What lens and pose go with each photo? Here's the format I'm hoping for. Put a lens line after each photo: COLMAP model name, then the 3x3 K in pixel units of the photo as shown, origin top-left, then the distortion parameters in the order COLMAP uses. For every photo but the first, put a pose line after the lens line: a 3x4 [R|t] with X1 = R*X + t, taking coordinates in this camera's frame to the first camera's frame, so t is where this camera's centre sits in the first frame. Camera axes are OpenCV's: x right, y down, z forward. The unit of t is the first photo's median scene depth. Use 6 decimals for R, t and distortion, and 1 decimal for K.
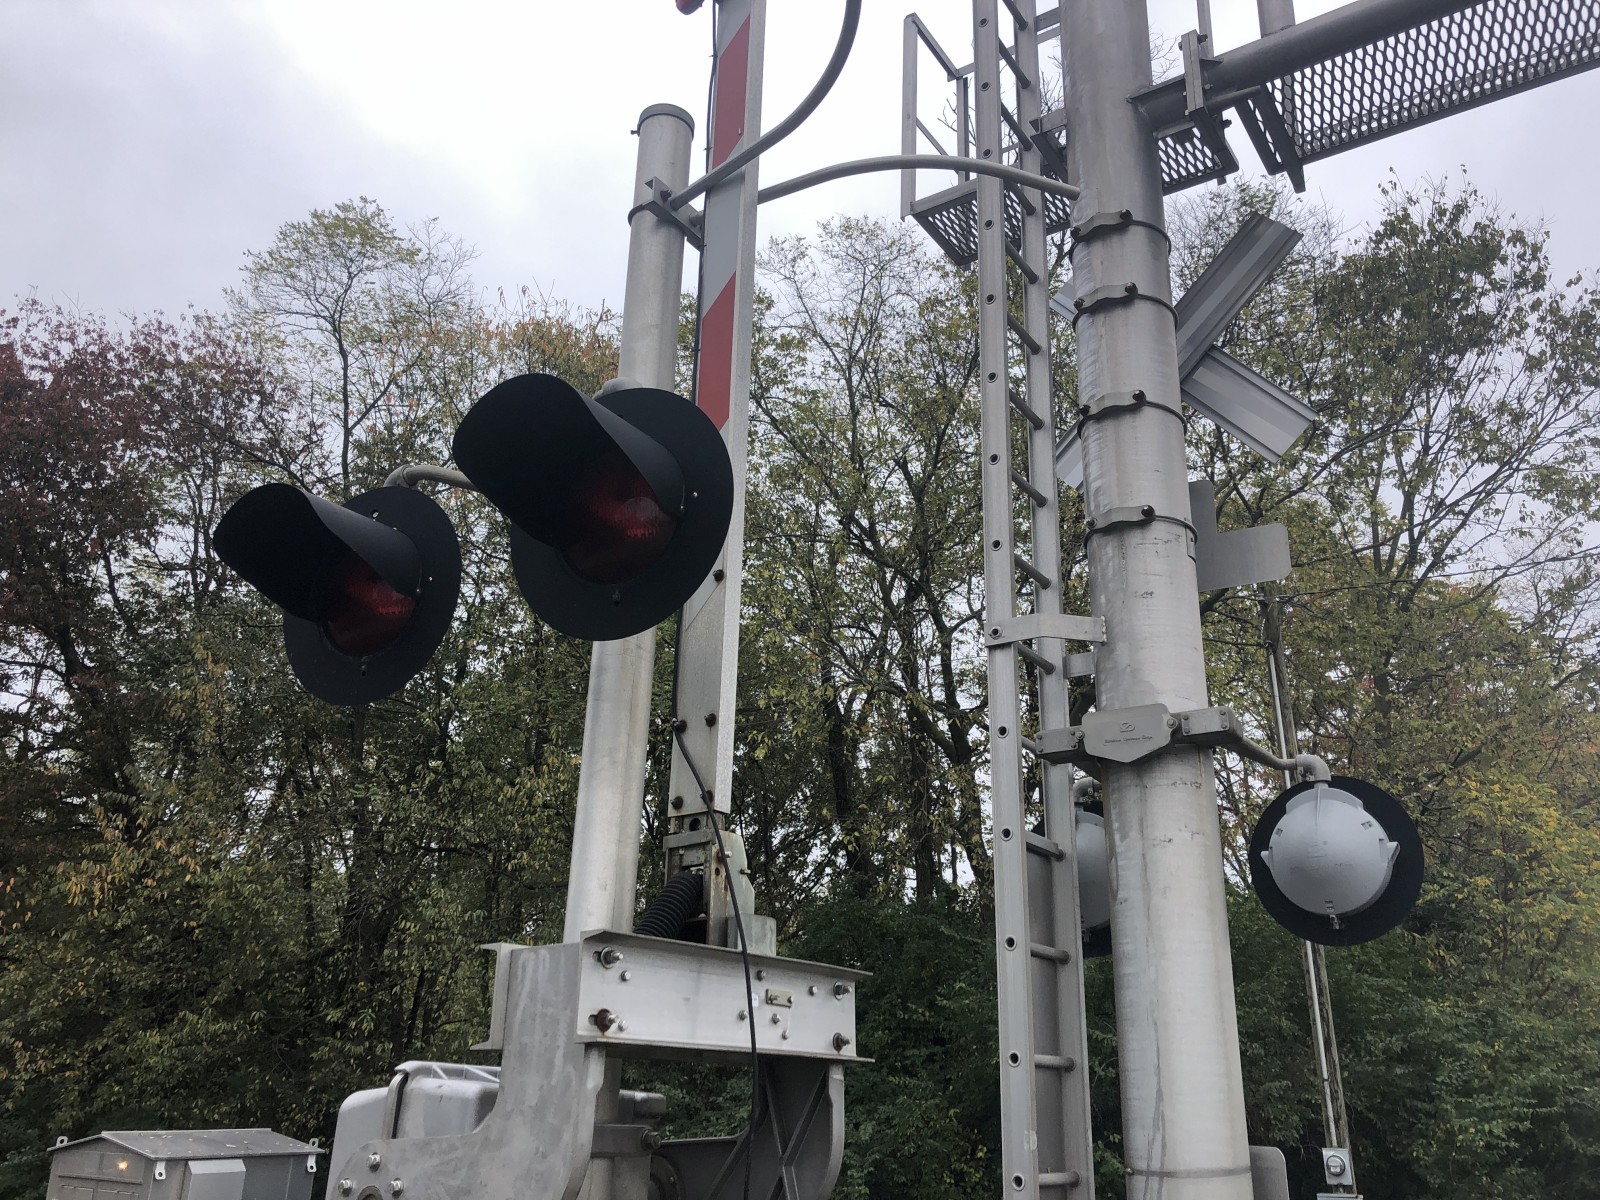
lens RADIAL K [[1301.6, 0, 803.0], [0, 1301.6, 552.8], [0, 0, 1]] dist [-0.002275, 0.002958]
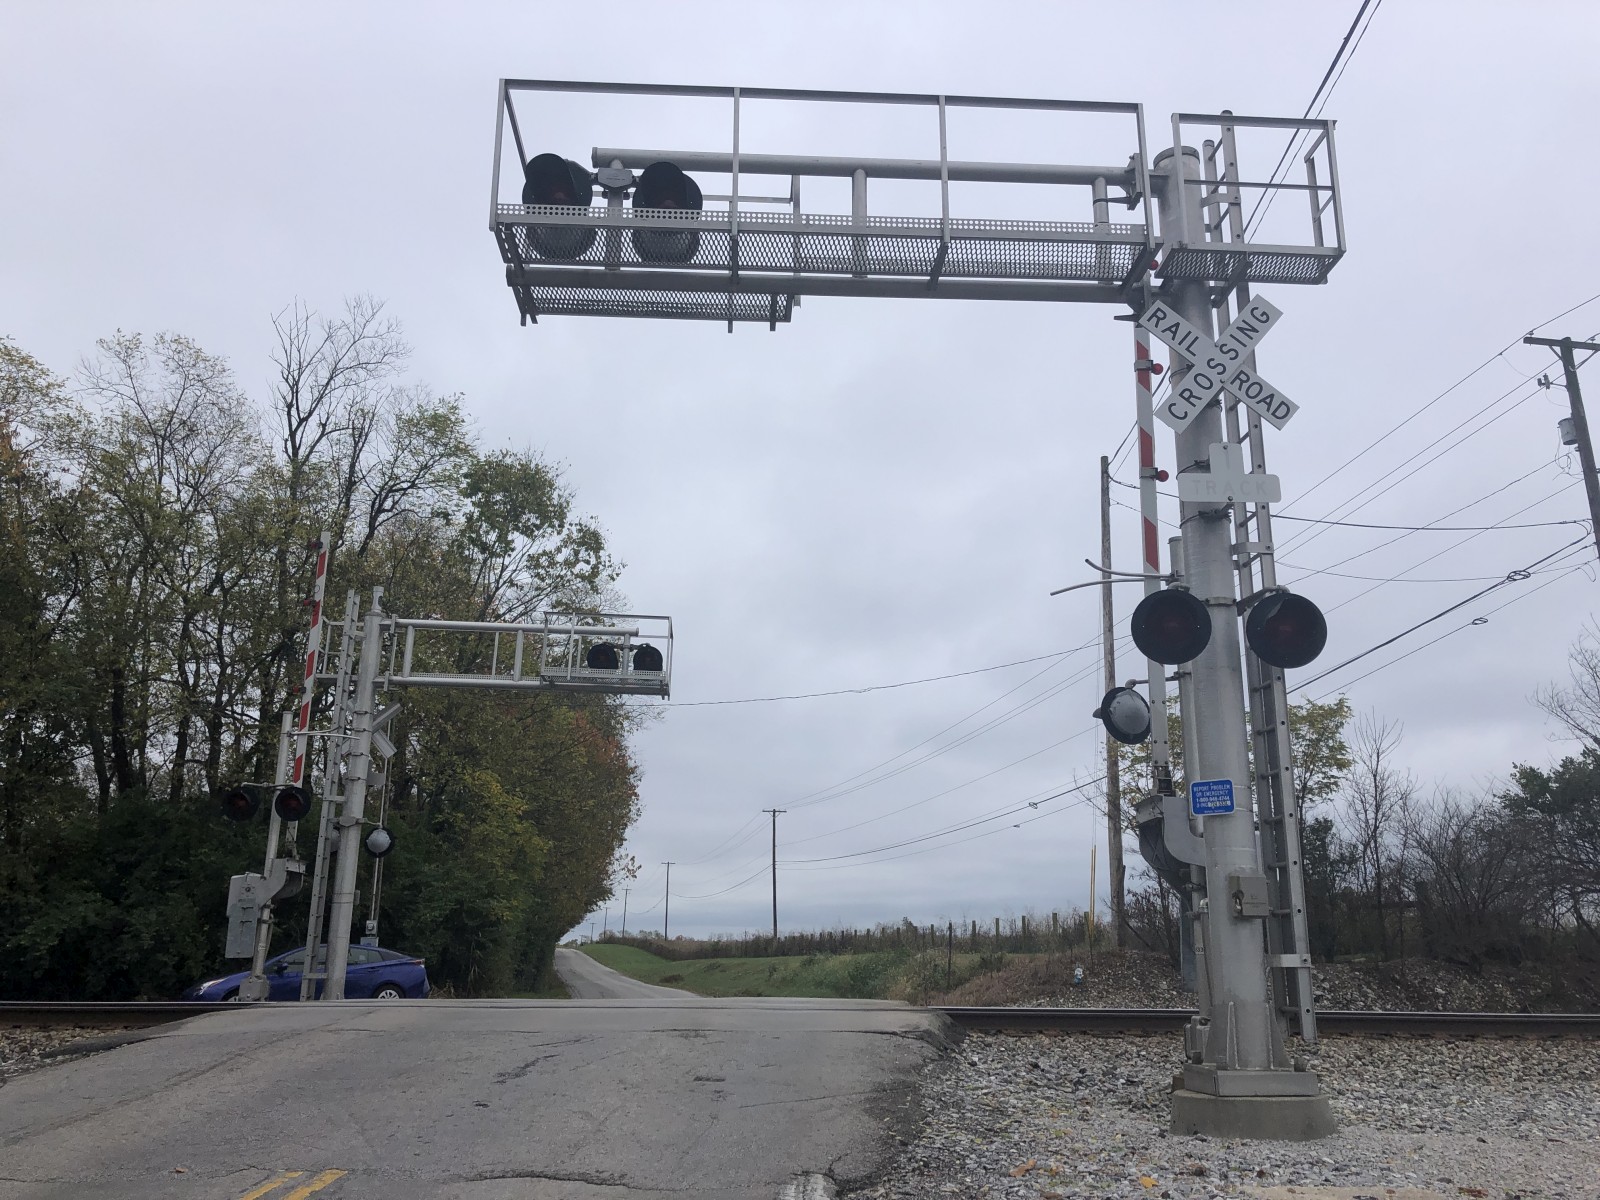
lens RADIAL K [[1298.2, 0, 824.5], [0, 1298.2, 593.8], [0, 0, 1]] dist [-0.000206, 0.000745]
pose [[0.780285, 0.148499, 0.607539, -1.338635], [-0.227519, 0.972243, 0.054569, -1.251152], [-0.582573, -0.180806, 0.792413, -3.520443]]
